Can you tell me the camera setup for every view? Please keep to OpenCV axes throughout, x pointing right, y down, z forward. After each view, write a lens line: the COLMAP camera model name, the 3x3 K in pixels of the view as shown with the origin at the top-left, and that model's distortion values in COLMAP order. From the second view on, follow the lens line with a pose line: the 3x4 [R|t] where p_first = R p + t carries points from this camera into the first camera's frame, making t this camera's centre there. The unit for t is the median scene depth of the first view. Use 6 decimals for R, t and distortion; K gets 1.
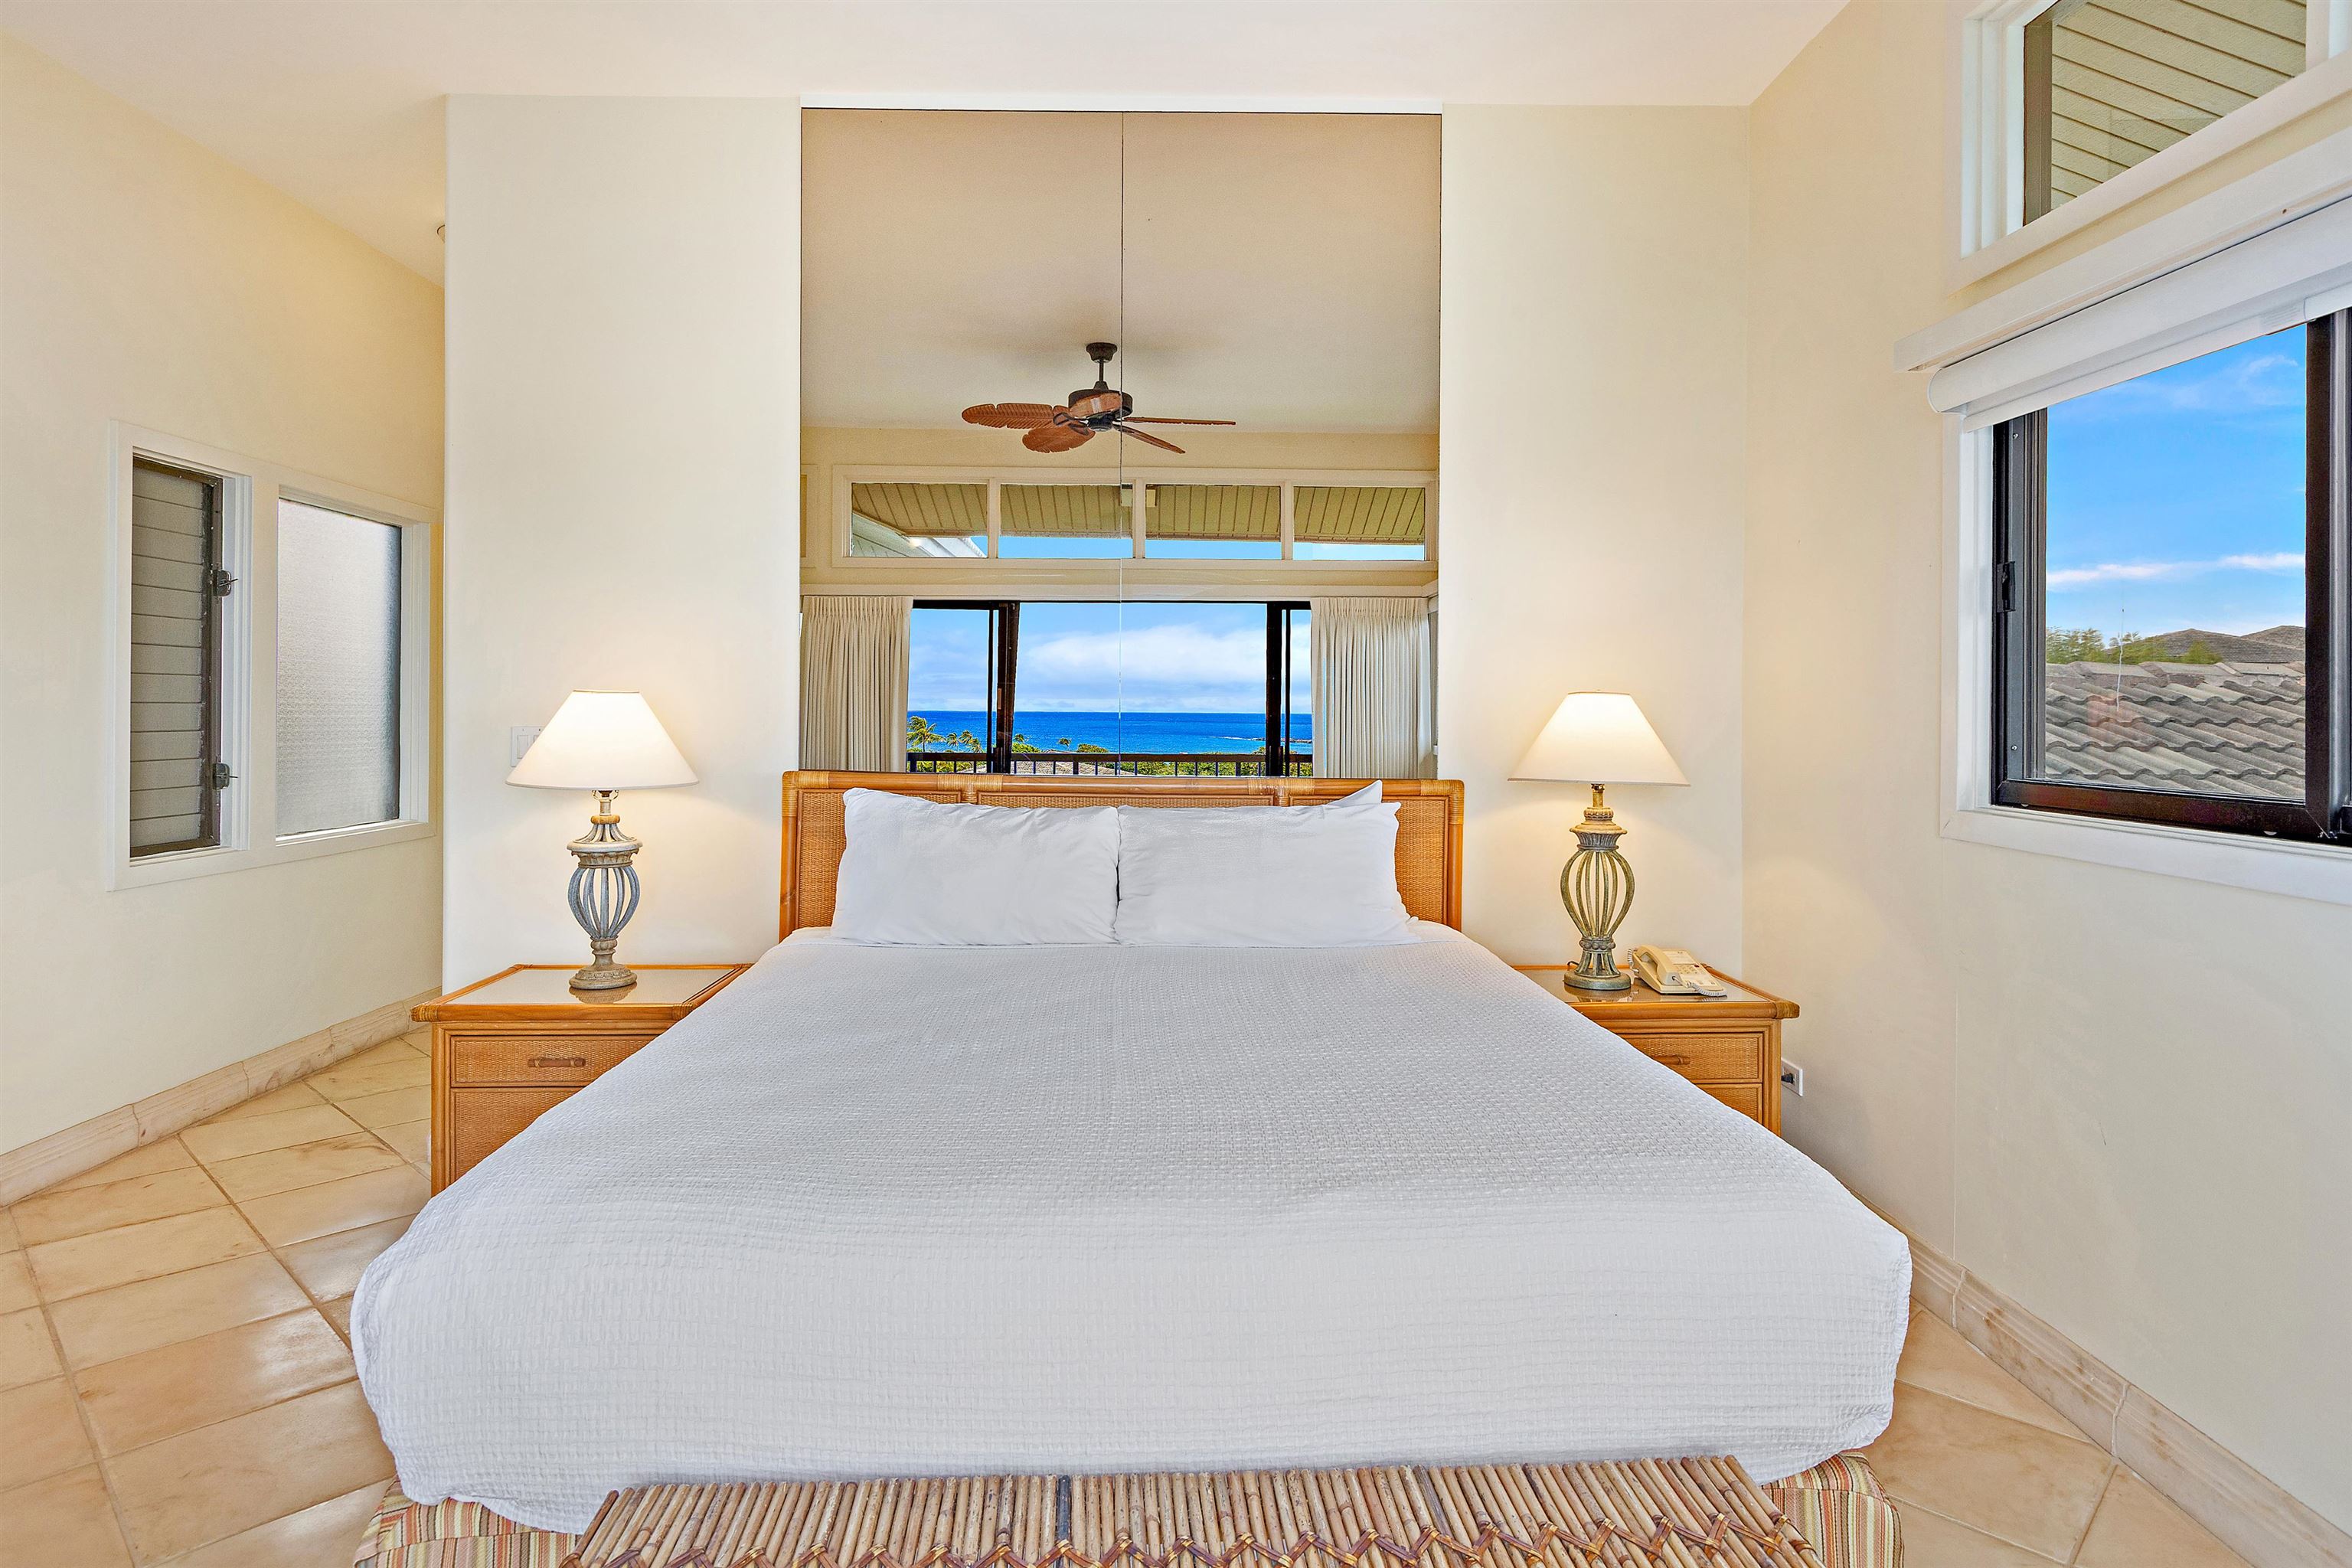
lens RADIAL K [[1293.0, 0, 1172.1], [0, 1293.0, 714.8], [0, 0, 1]] dist [-0.001715, -0.000740]
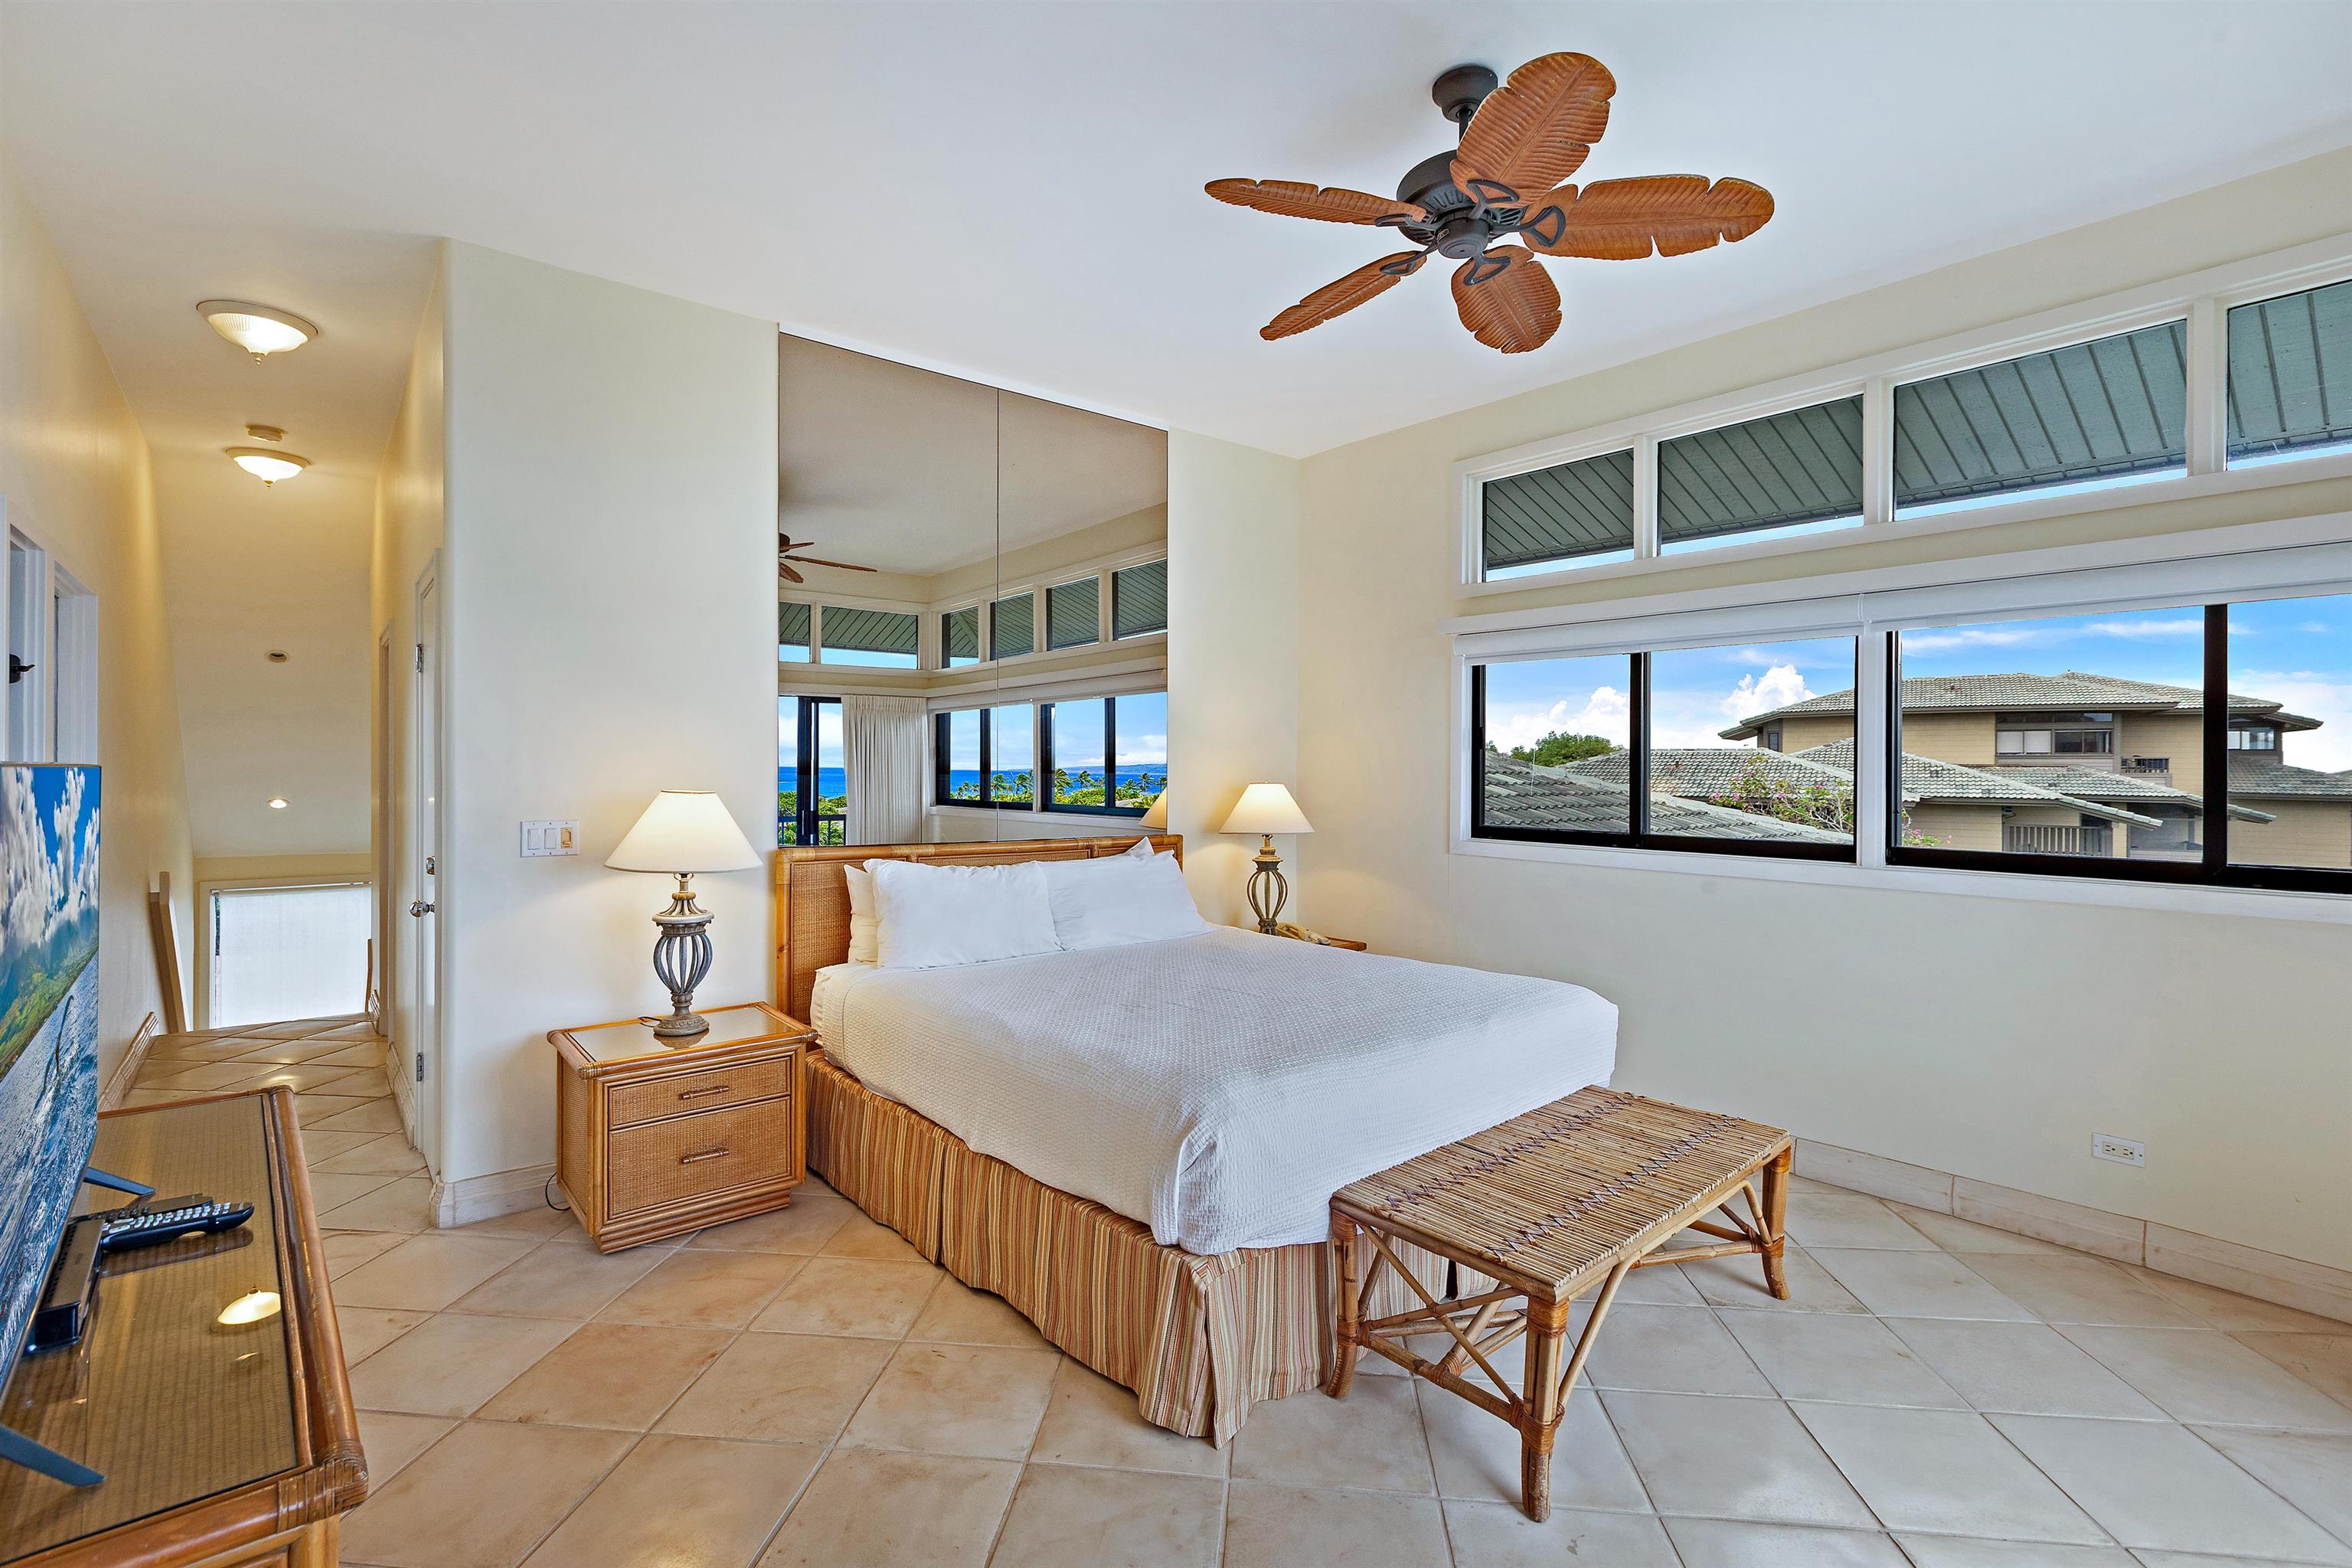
lens RADIAL K [[1070.8, 0, 1175.5], [0, 1070.8, 780.0], [0, 0, 1]] dist [-0.001171, -0.000062]
pose [[0.781423, -0.009841, 0.623924, -0.651943], [0.002695, 0.999920, 0.012396, -0.037824], [-0.623996, -0.008004, 0.781387, -0.080466]]
